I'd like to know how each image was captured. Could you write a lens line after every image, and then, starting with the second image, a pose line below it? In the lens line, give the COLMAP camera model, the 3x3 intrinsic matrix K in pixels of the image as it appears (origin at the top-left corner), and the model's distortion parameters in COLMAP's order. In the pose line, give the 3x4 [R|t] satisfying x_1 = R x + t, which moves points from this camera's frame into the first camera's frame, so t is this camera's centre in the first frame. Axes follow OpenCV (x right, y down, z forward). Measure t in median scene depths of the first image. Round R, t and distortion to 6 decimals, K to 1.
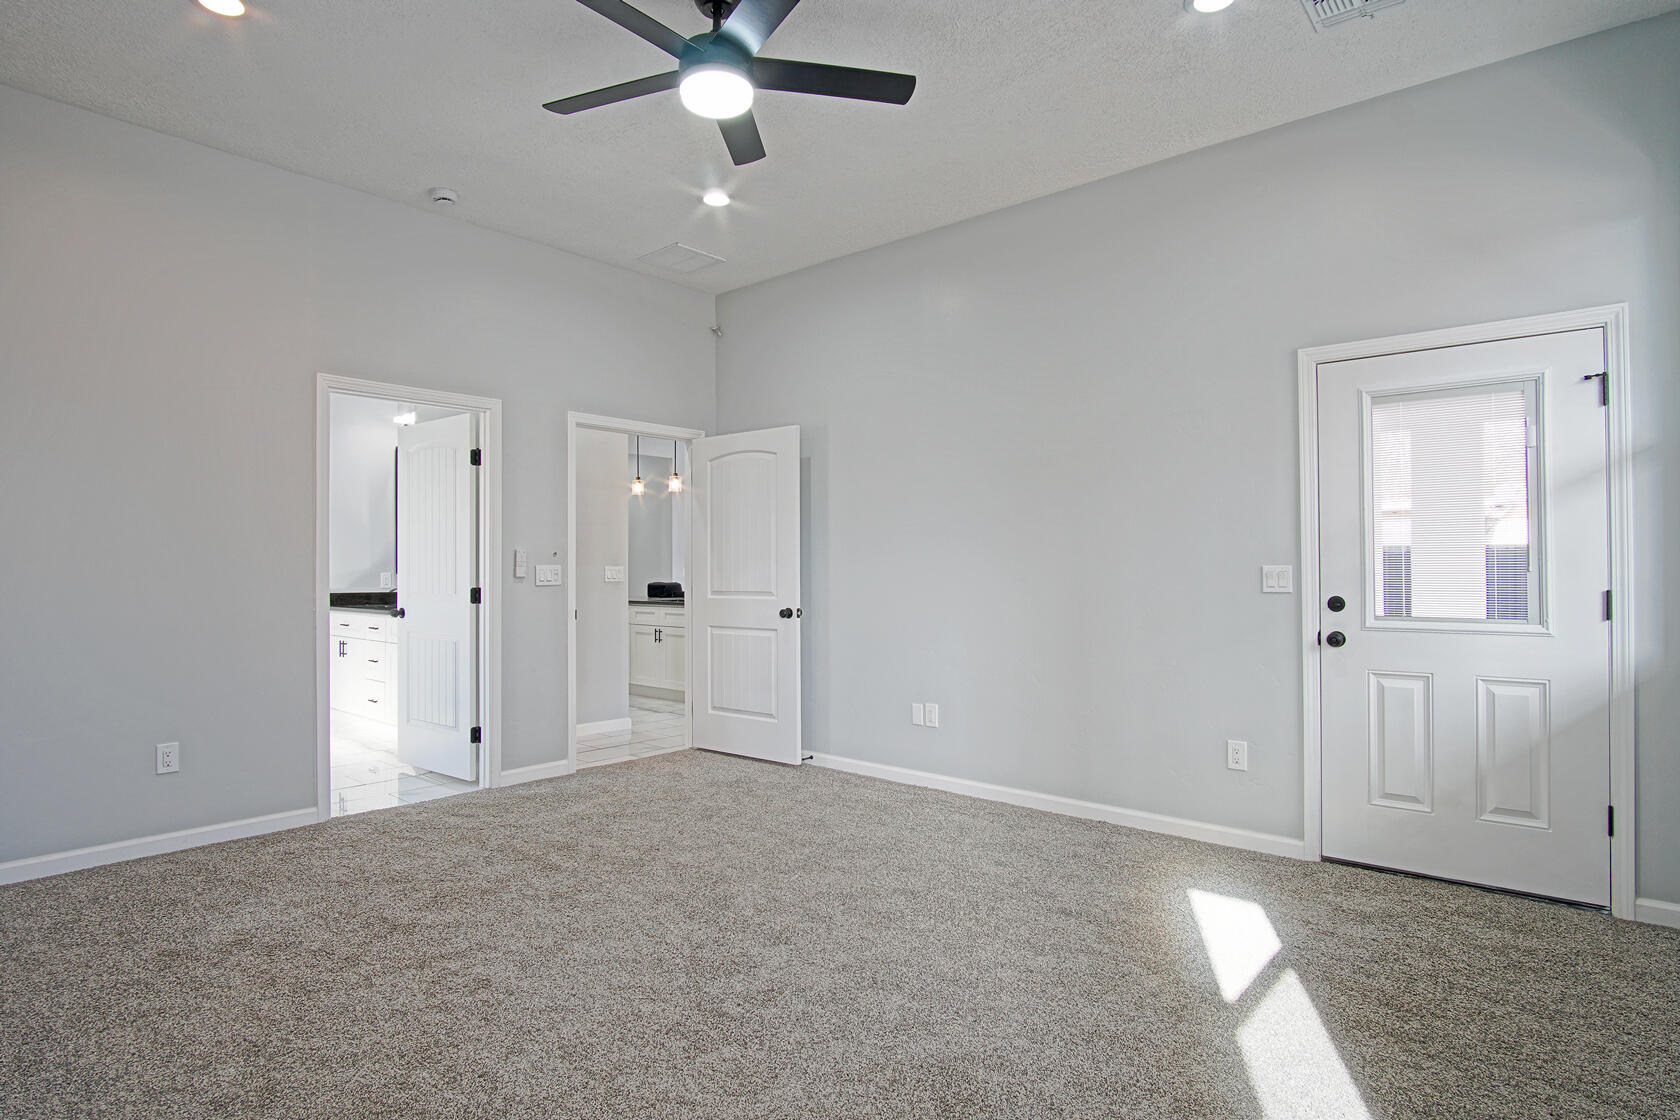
lens RADIAL K [[895.4, 0, 839.0], [0, 895.4, 560.9], [0, 0, 1]] dist [-0.032029, 0.008448]
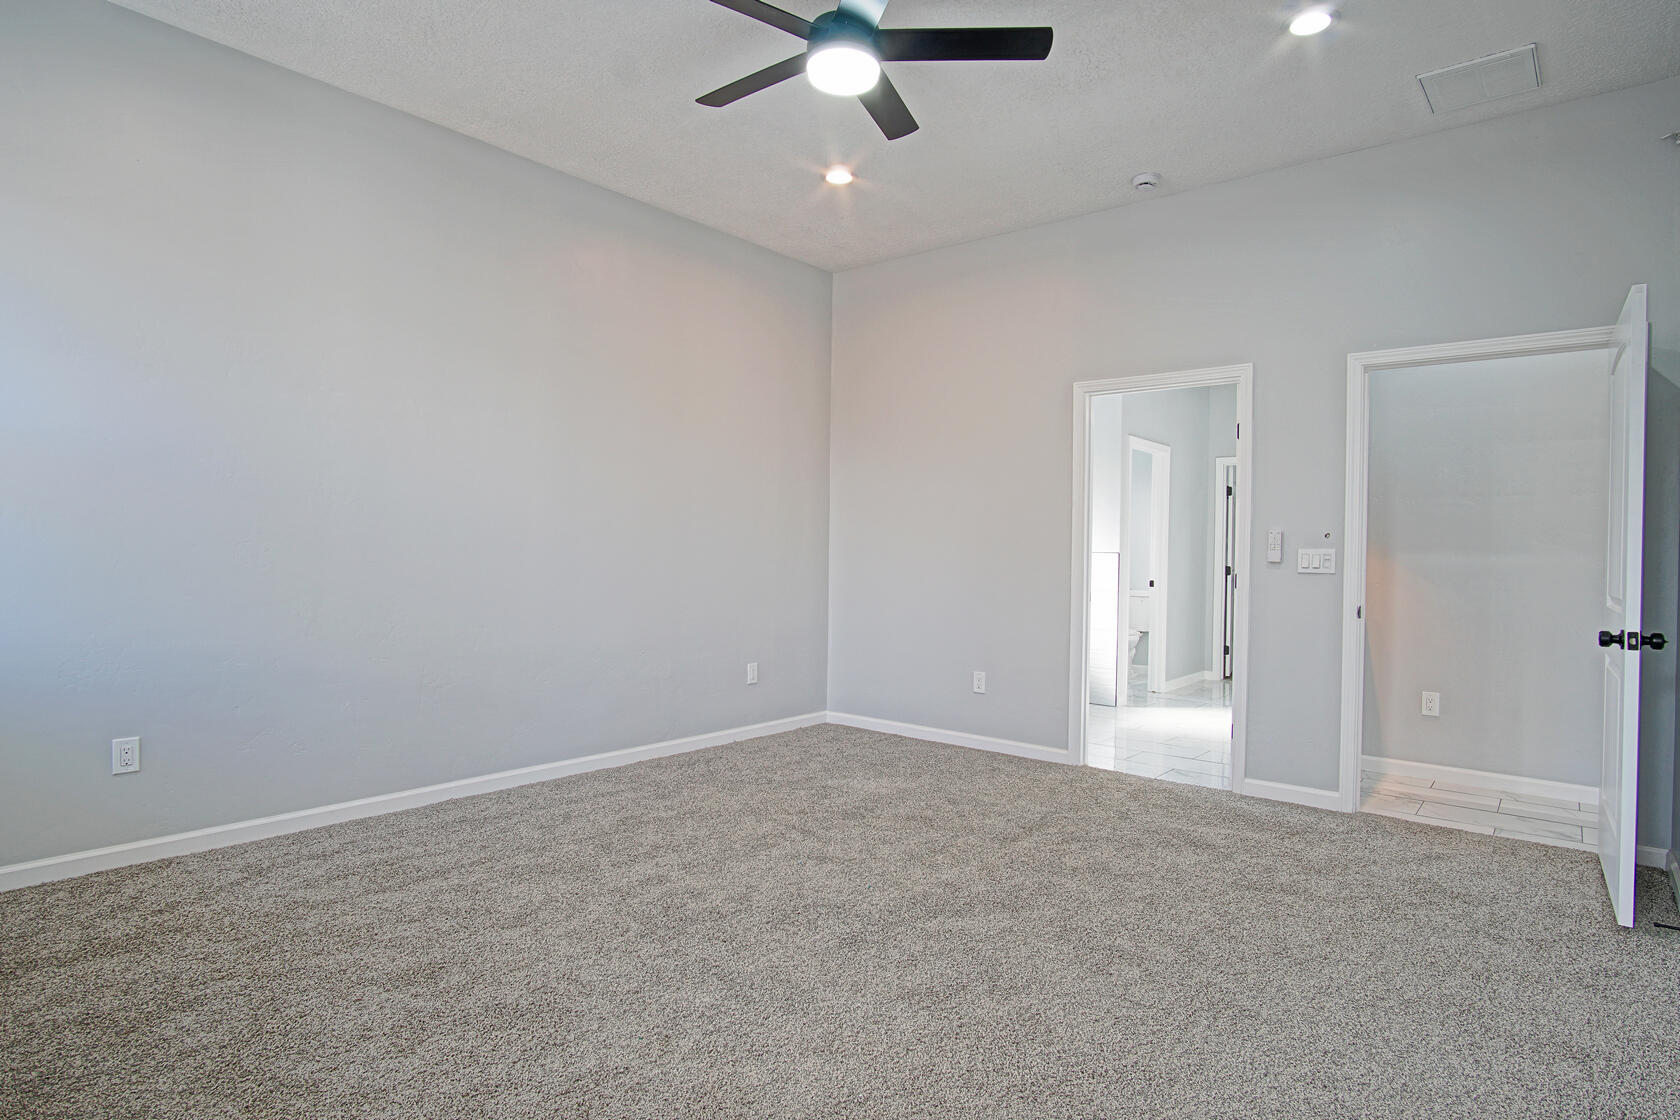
lens RADIAL K [[895.4, 0, 839.9], [0, 895.4, 555.5], [0, 0, 1]] dist [-0.032029, 0.008448]
pose [[0.020712, 0.008713, -0.999748, 0.486669], [-0.006934, 0.999939, 0.008571, 0.007054], [0.999761, 0.006755, 0.020771, 0.547125]]
